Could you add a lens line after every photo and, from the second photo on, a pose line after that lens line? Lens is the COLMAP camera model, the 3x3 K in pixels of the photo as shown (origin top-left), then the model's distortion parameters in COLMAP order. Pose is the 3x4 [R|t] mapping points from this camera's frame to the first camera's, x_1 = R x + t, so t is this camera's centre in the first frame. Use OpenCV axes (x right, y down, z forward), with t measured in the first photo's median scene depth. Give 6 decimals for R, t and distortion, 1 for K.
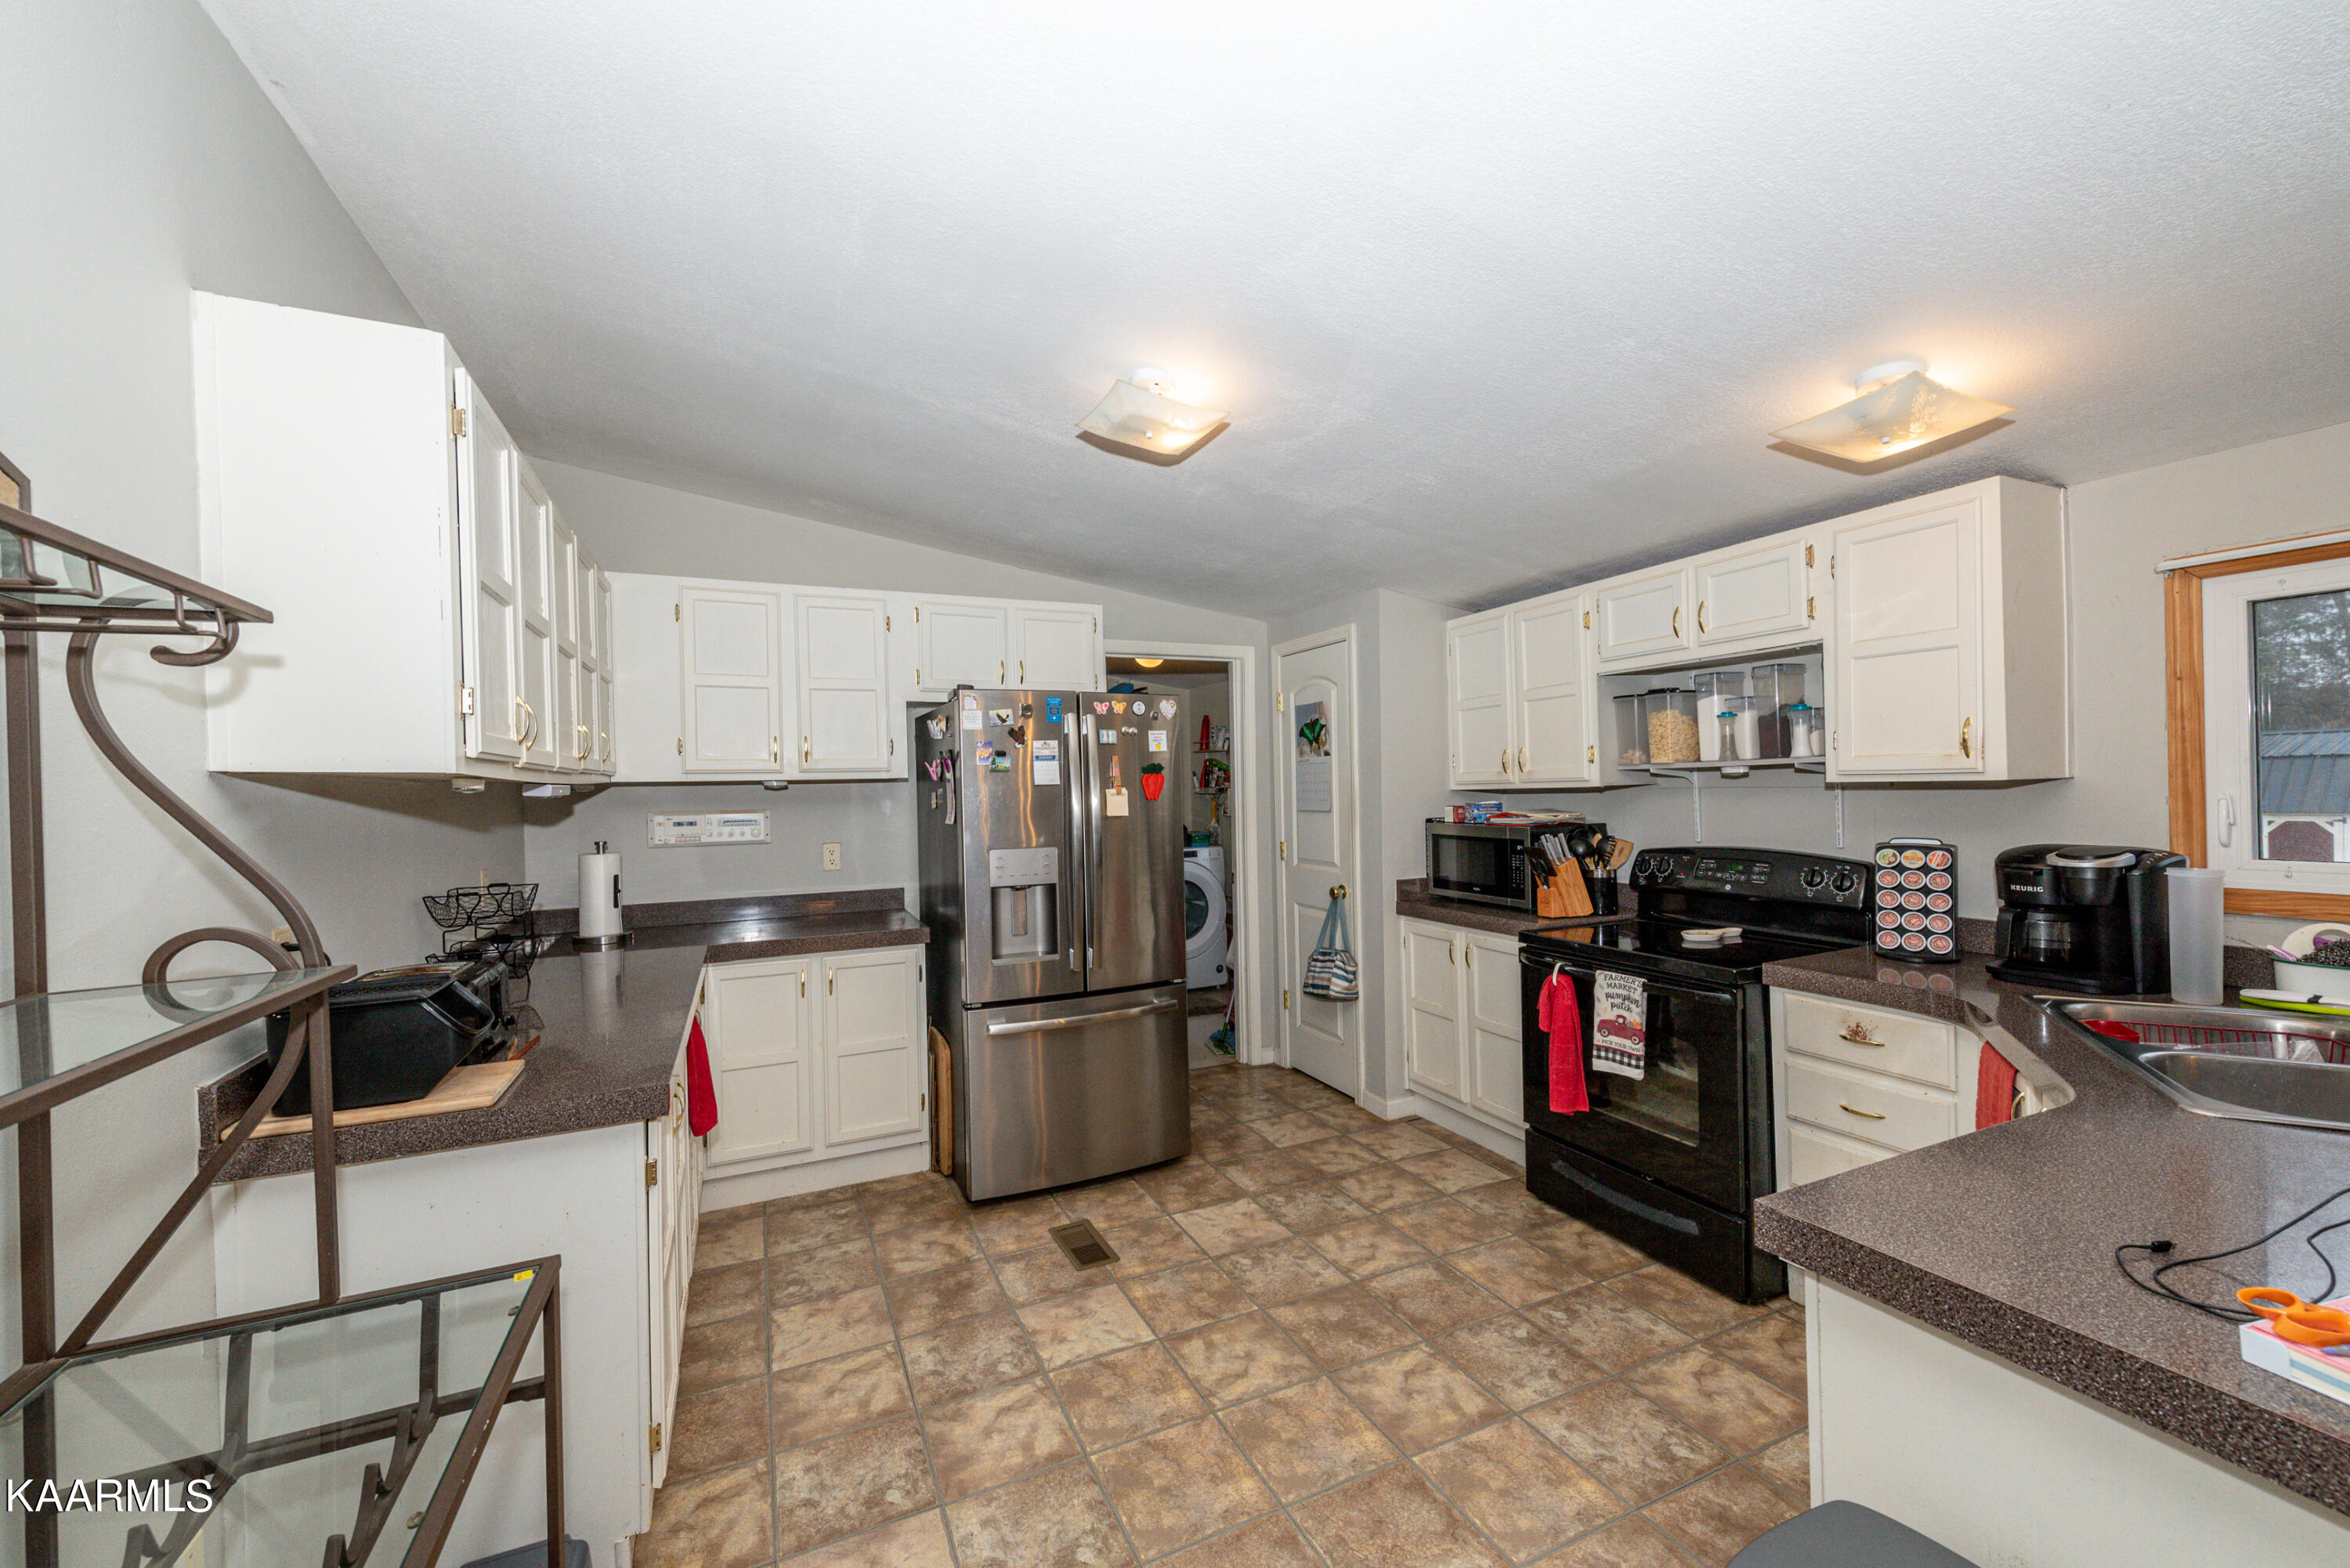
lens RADIAL K [[916.5, 0, 1170.8], [0, 916.5, 789.8], [0, 0, 1]] dist [-0.000130, -0.000525]
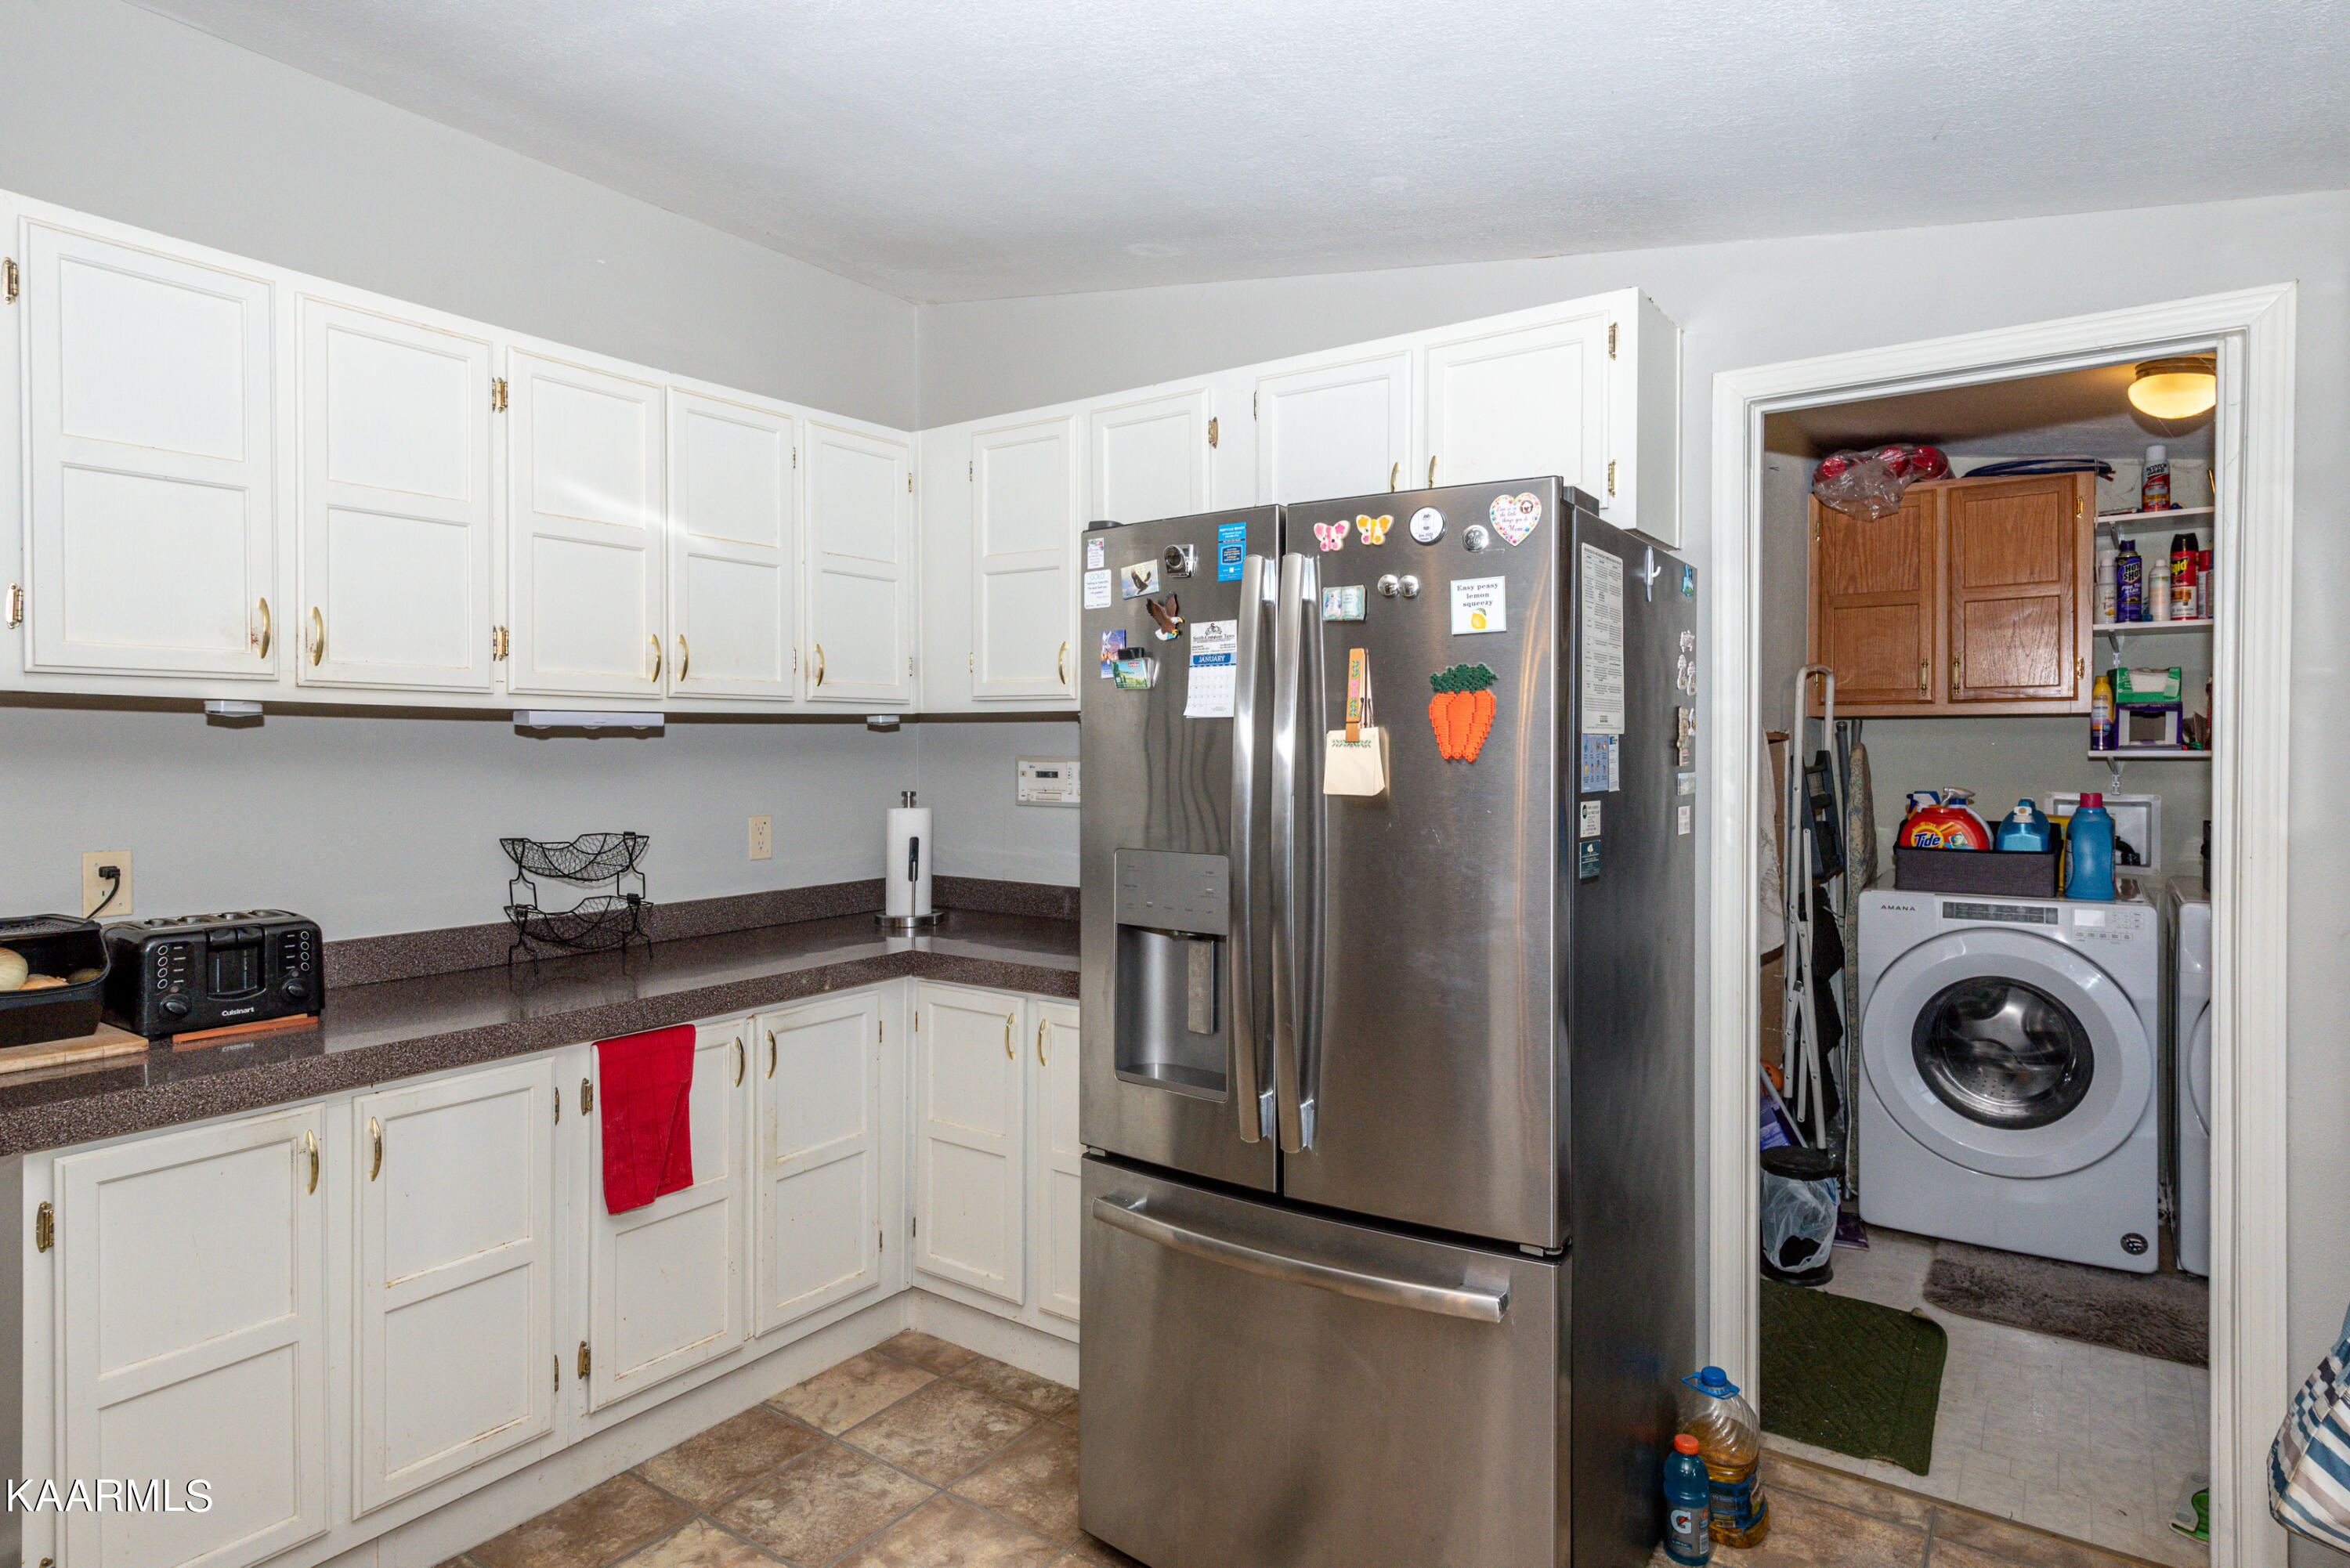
lens RADIAL K [[1300.3, 0, 1148.3], [0, 1300.3, 754.8], [0, 0, 1]] dist [0.000368, 0.024695]
pose [[0.498842, 0.027800, -0.866247, 0.404172], [-0.016045, 0.999610, 0.022840, -0.001383], [0.866544, 0.002506, 0.499094, 0.635958]]
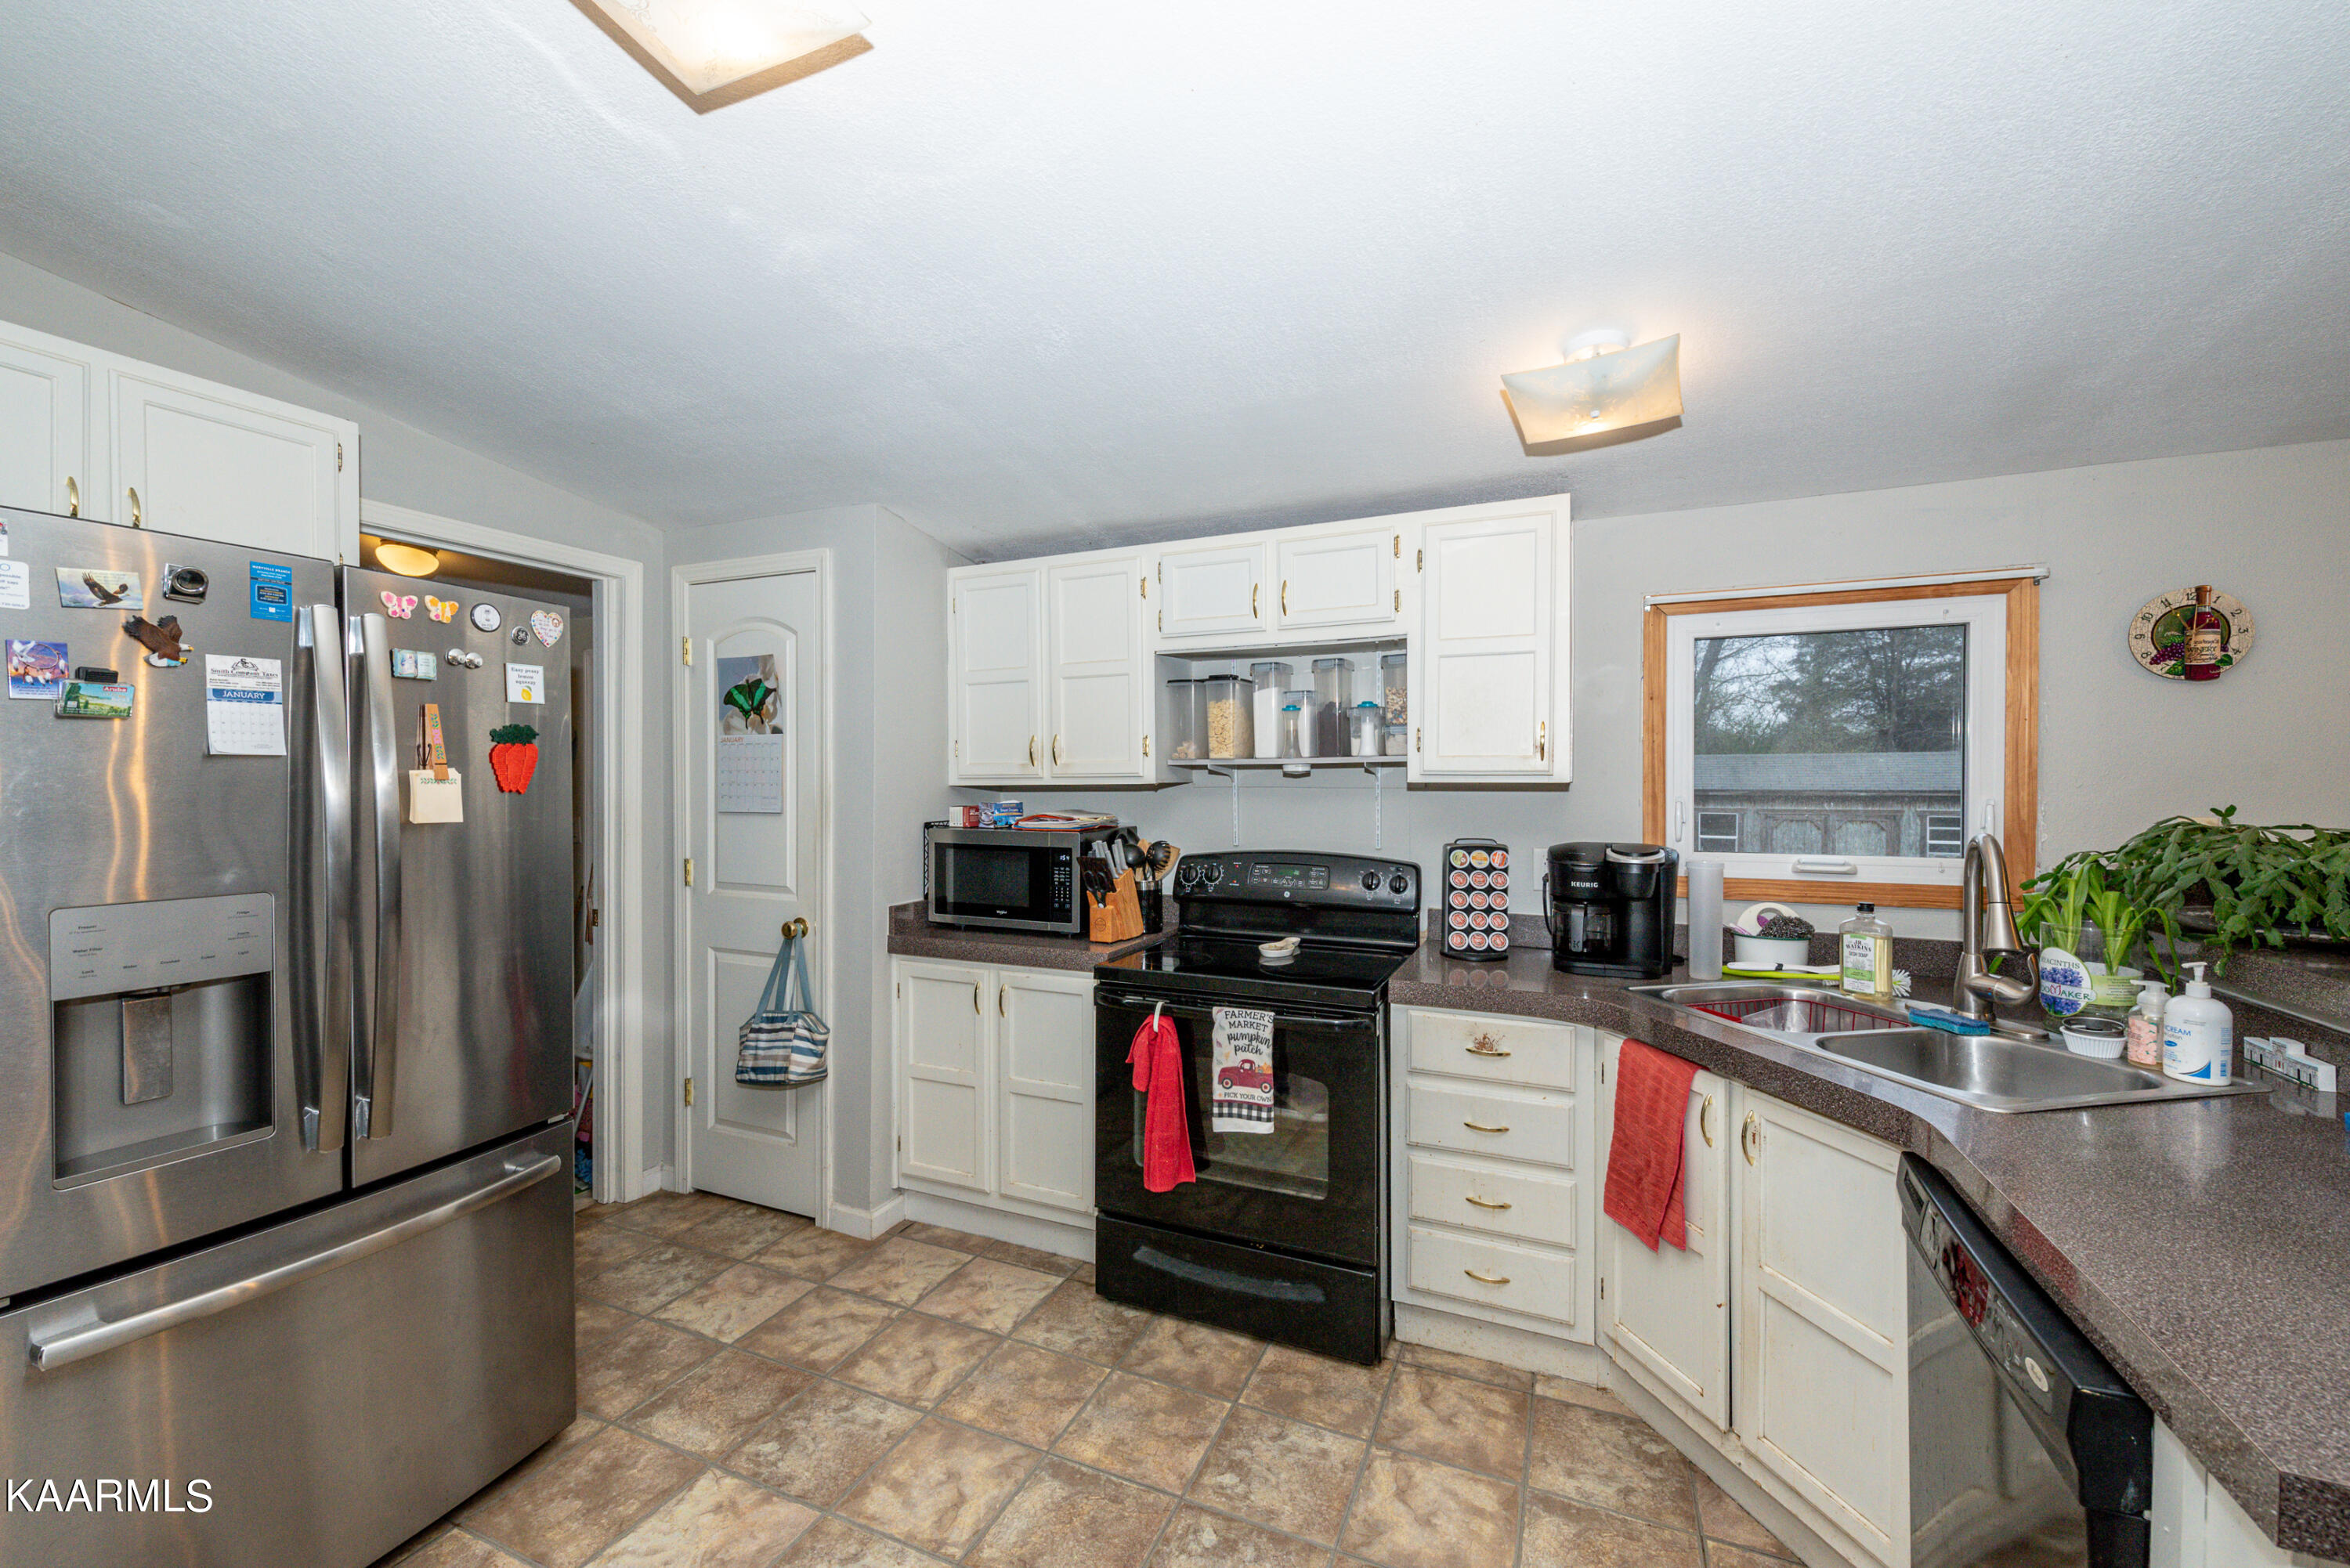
lens RADIAL K [[937.8, 0, 1172.4], [0, 937.8, 788.7], [0, 0, 1]] dist [0.008180, -0.000188]
pose [[0.745235, 0.016236, 0.666604, -0.103867], [-0.014427, 0.999862, -0.008224, 0.008250], [-0.666646, -0.003488, 0.745366, 0.342710]]
